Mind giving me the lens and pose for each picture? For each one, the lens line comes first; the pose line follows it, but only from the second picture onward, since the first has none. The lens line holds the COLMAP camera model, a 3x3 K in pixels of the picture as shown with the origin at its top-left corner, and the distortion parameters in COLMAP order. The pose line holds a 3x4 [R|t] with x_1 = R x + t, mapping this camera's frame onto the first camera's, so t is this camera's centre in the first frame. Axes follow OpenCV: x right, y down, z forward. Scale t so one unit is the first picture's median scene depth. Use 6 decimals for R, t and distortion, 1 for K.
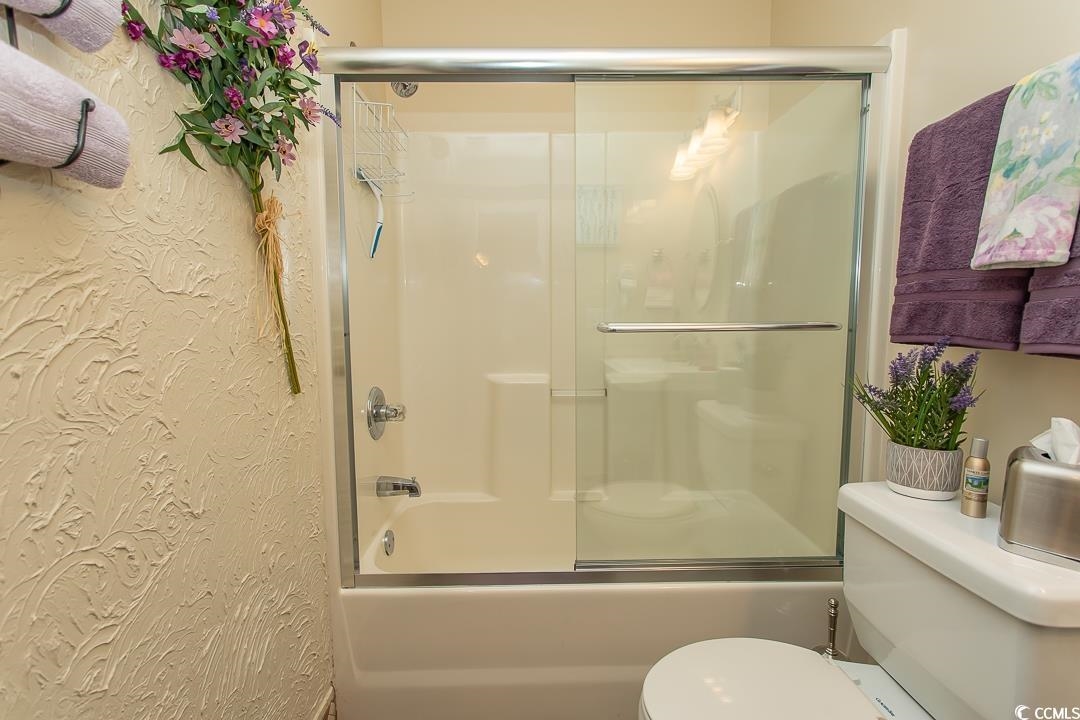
lens RADIAL K [[507.8, 0, 536.5], [0, 507.8, 356.3], [0, 0, 1]] dist [0.000998, 0.000805]
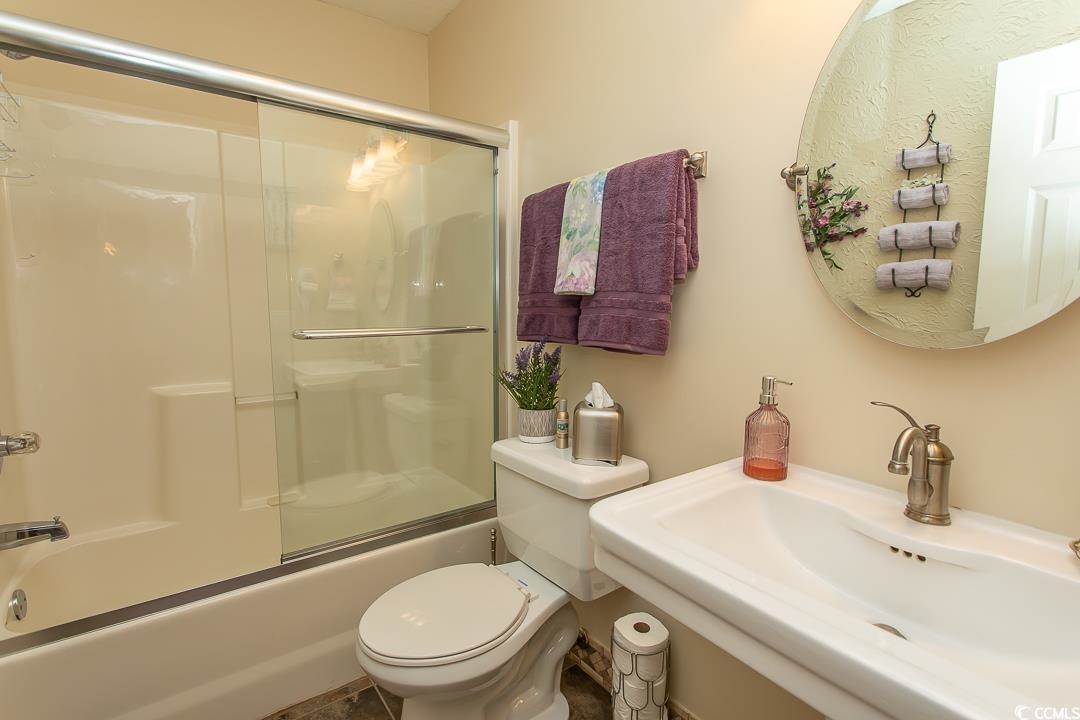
lens RADIAL K [[507.8, 0, 536.5], [0, 507.8, 356.3], [0, 0, 1]] dist [0.000998, 0.000805]
pose [[0.817986, -0.050822, 0.572989, -0.092754], [0.047666, 0.998652, 0.020531, -0.010176], [-0.573260, 0.010518, 0.819306, -0.222095]]
